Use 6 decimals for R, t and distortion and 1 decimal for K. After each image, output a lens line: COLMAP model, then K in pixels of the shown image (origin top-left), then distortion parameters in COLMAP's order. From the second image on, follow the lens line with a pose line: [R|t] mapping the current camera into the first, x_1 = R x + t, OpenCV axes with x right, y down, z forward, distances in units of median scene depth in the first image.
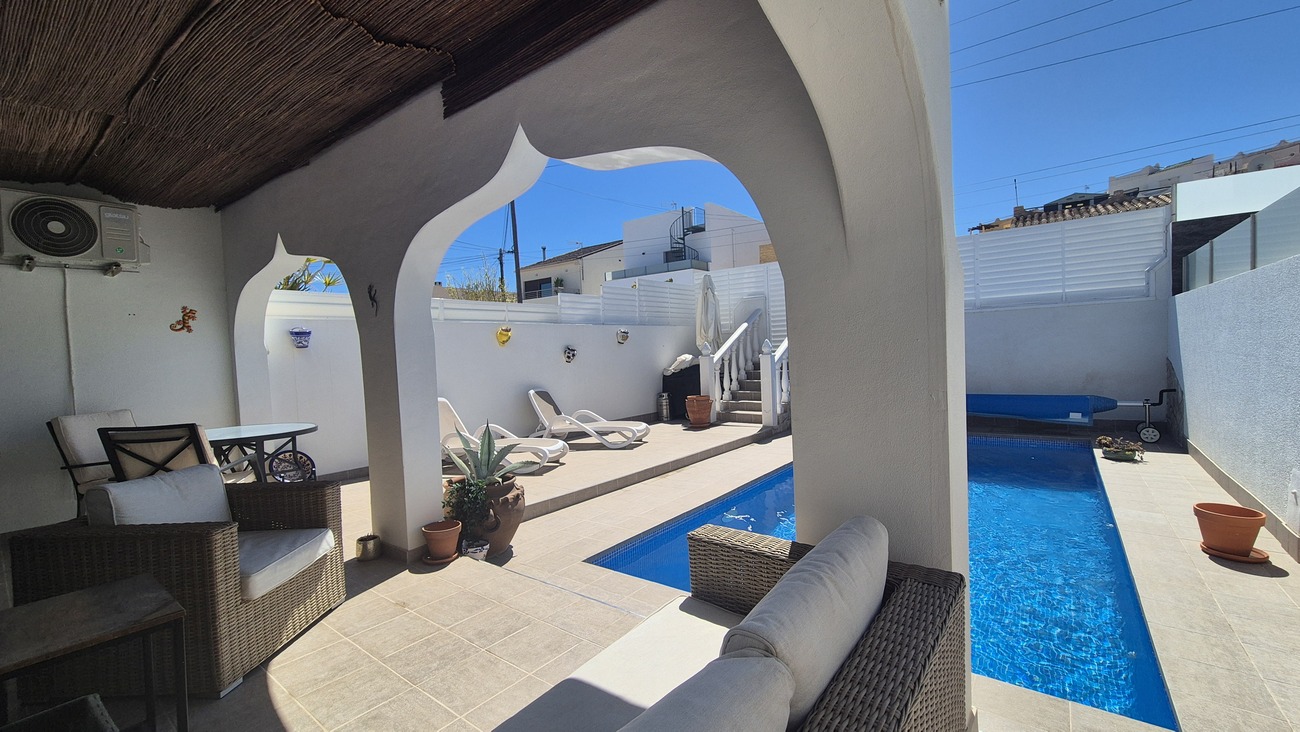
lens RADIAL K [[537.7, 0, 650.0], [0, 537.7, 366.0], [0, 0, 1]] dist [-0.000778, -0.000664]
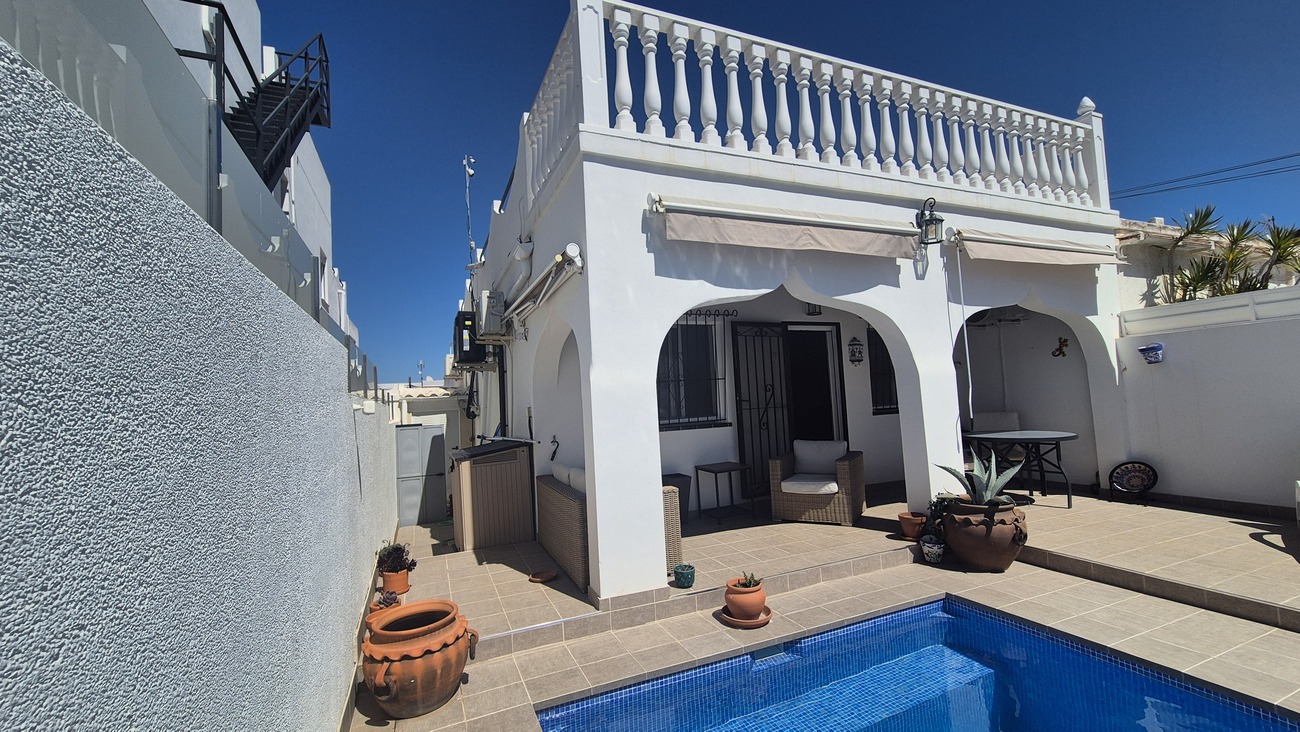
lens RADIAL K [[537.7, 0, 650.0], [0, 537.7, 366.0], [0, 0, 1]] dist [-0.000778, -0.000664]
pose [[-0.484897, 0.005799, -0.874552, 0.702433], [0.045380, 0.998798, -0.018538, -0.055124], [0.873393, -0.048676, -0.484577, 0.676020]]
